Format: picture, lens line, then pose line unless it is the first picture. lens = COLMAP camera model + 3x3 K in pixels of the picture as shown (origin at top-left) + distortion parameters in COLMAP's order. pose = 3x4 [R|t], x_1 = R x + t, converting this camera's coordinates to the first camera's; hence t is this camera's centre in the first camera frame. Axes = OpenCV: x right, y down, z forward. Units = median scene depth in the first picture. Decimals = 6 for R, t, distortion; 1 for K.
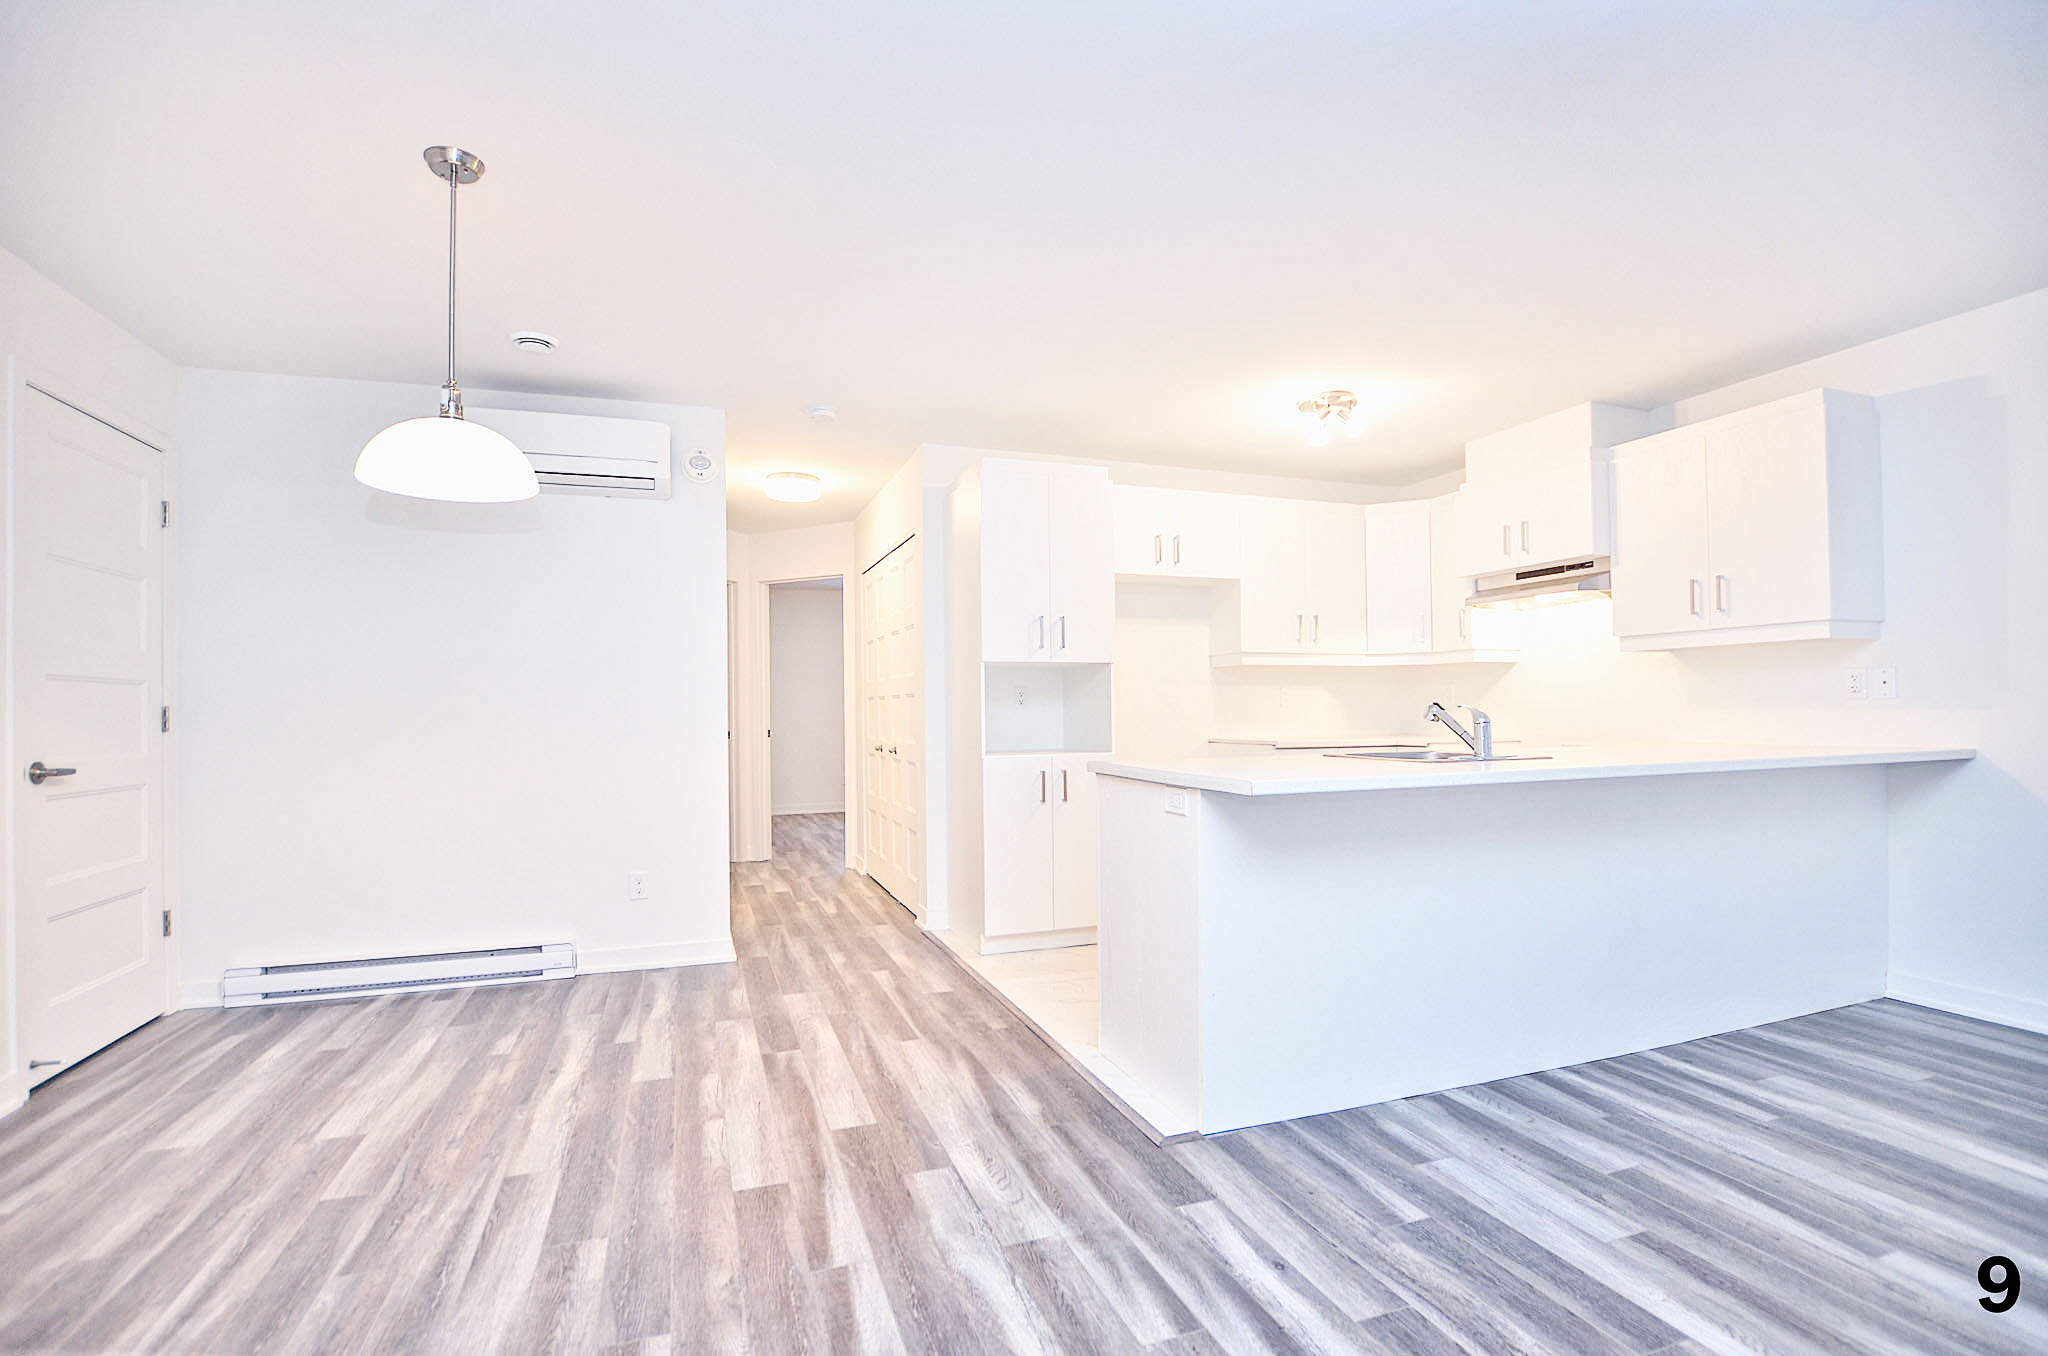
lens RADIAL K [[929.1, 0, 1021.6], [0, 929.1, 701.7], [0, 0, 1]] dist [-0.022770, -0.000162]
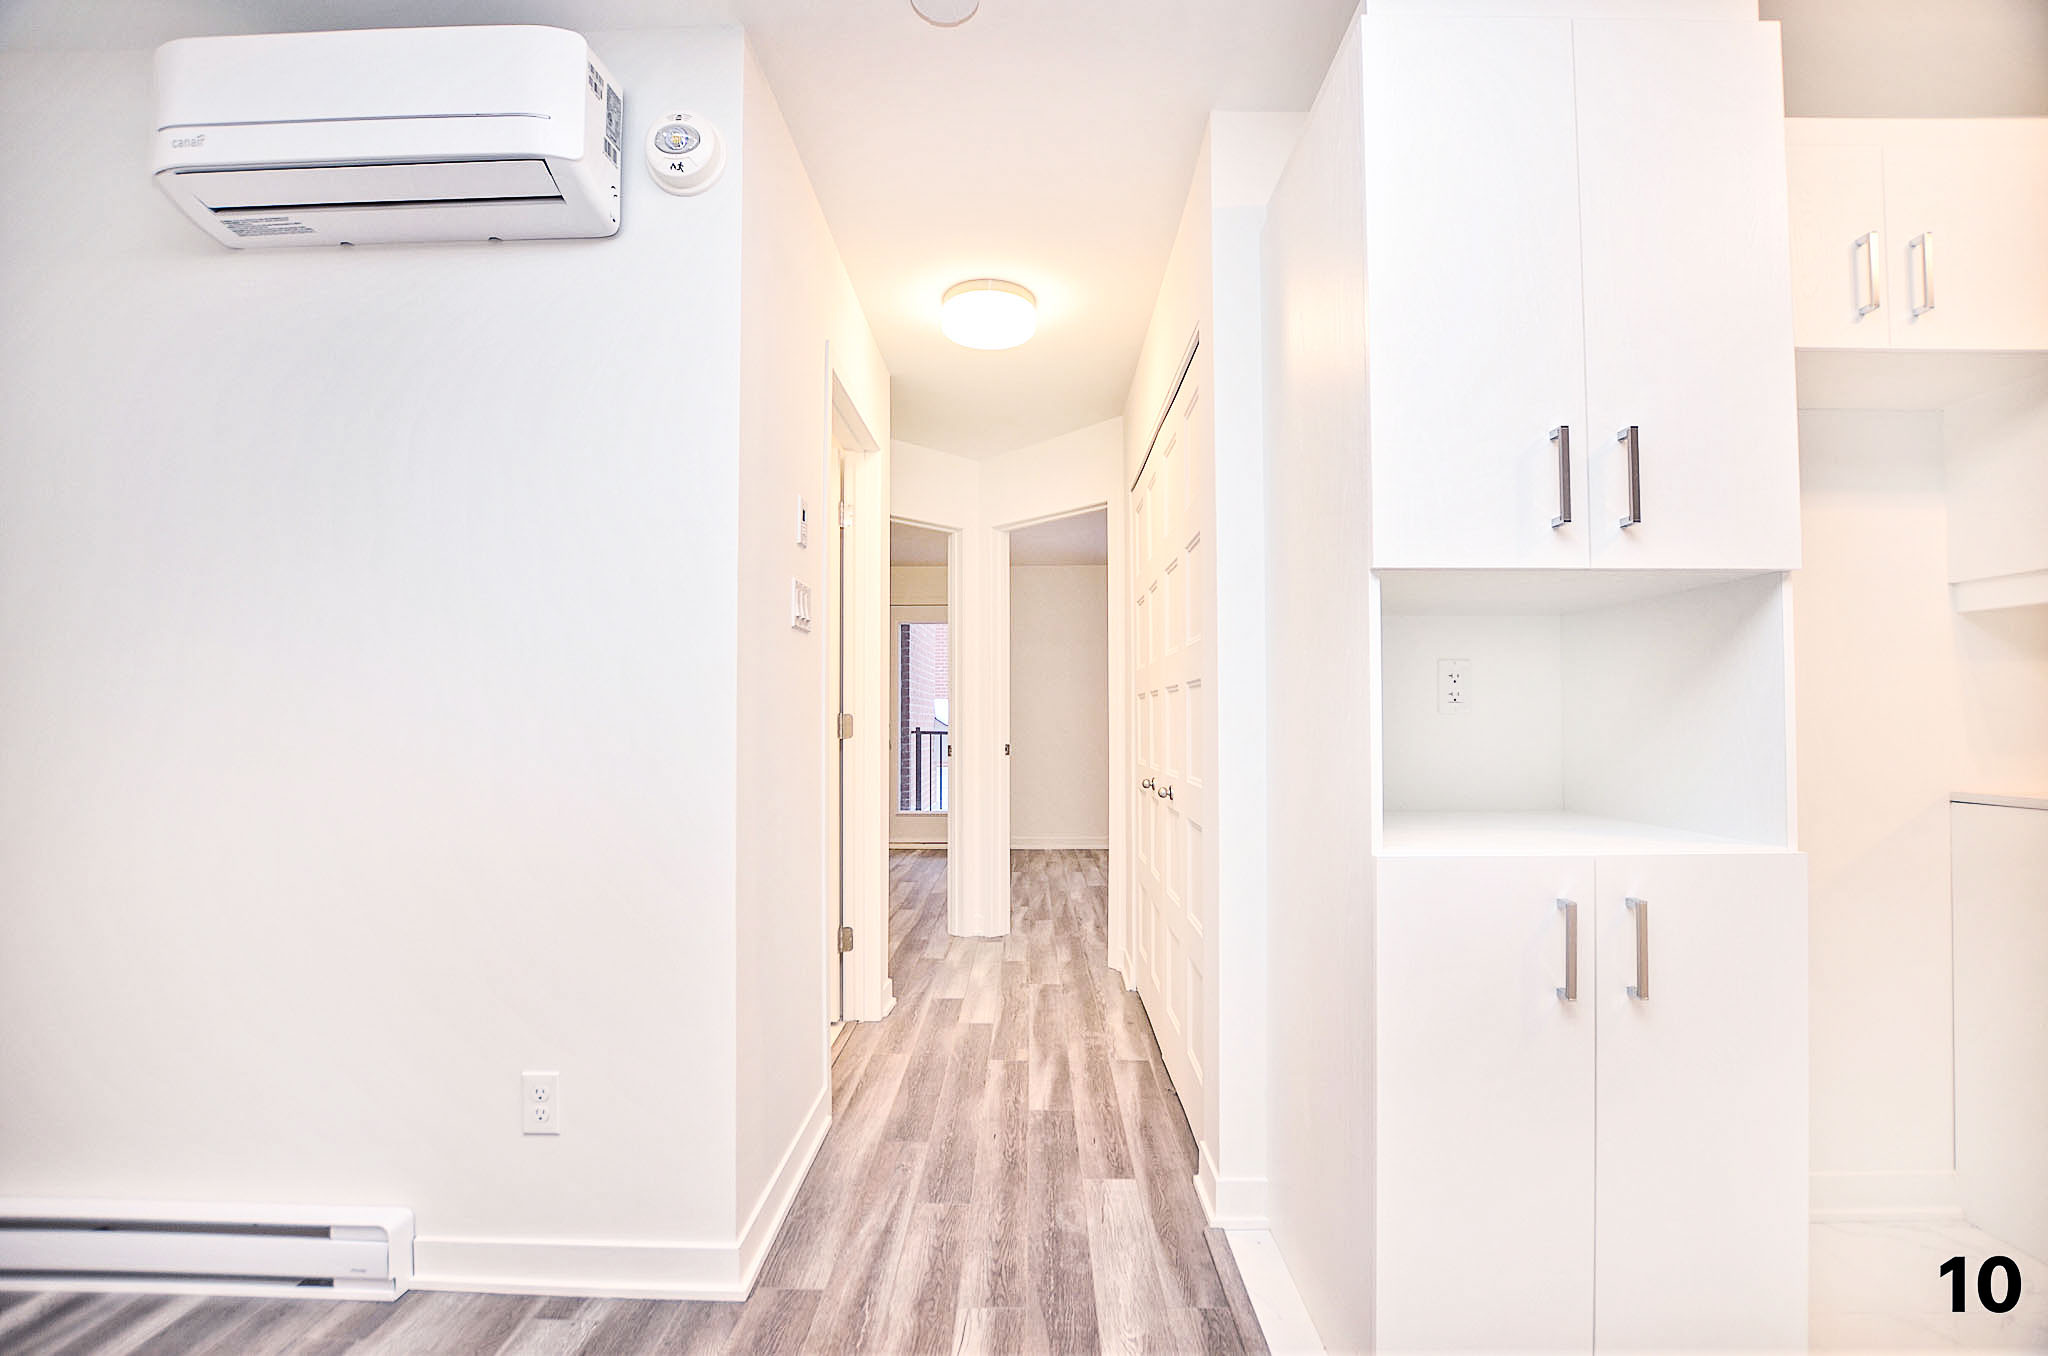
lens RADIAL K [[886.9, 0, 1018.6], [0, 886.9, 700.7], [0, 0, 1]] dist [-0.020758, -0.000129]
pose [[0.932236, 0.001469, -0.361847, -0.046215], [-0.006197, 0.999910, -0.011906, 0.009989], [0.361797, 0.013341, 0.932161, 0.656907]]
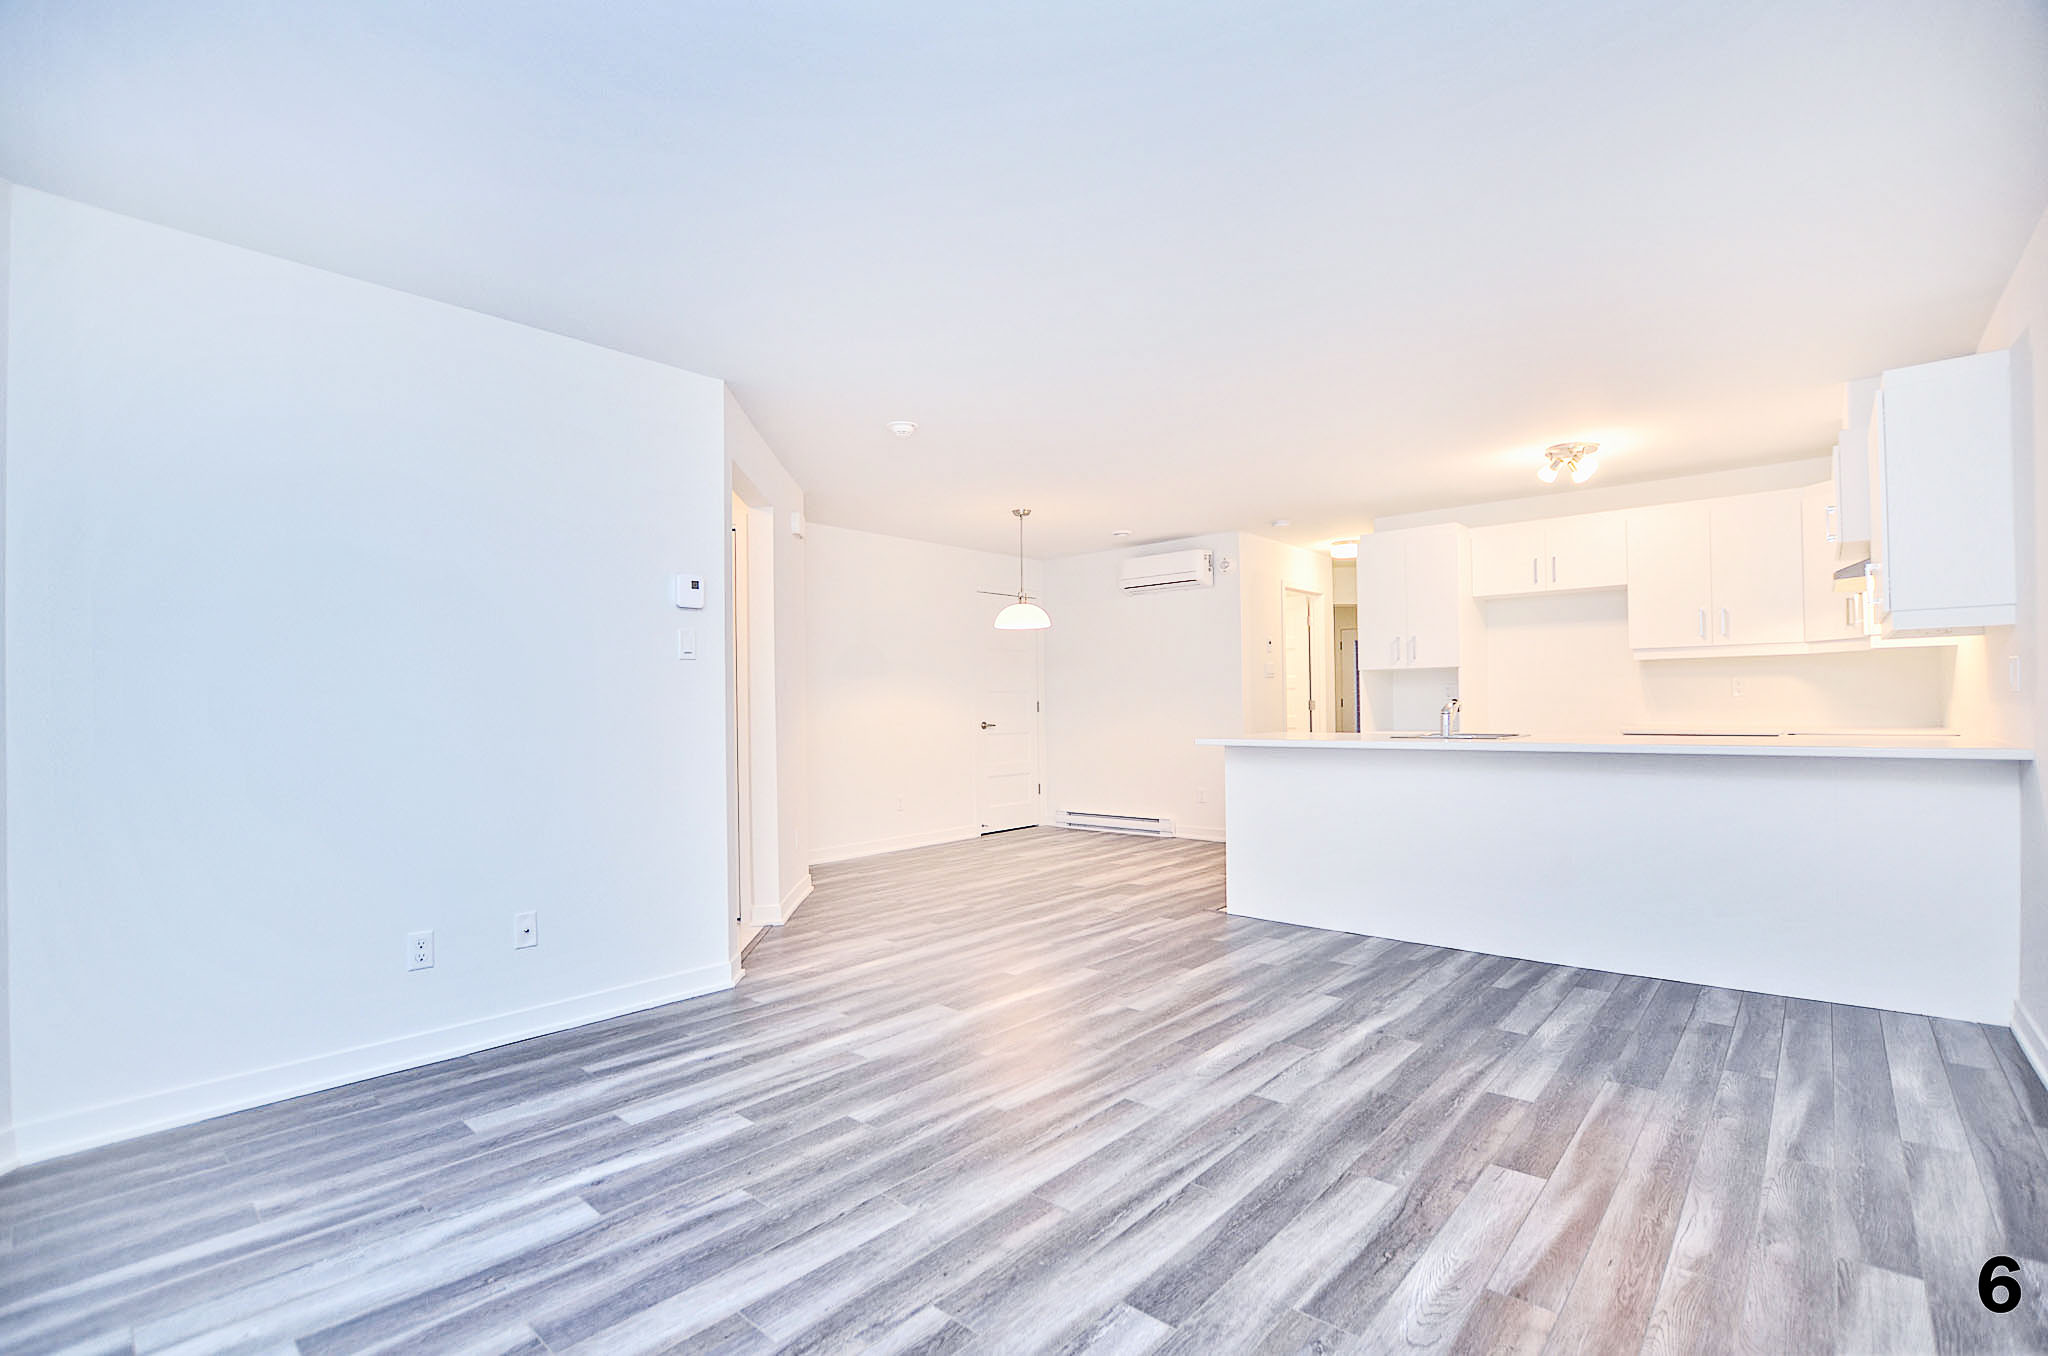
lens RADIAL K [[929.1, 0, 1021.6], [0, 929.1, 701.7], [0, 0, 1]] dist [-0.022770, -0.000162]
pose [[0.484113, -0.000615, -0.875005, 1.011048], [0.015779, 0.999843, 0.008028, -0.012187], [0.874863, -0.017693, 0.484047, -0.215563]]
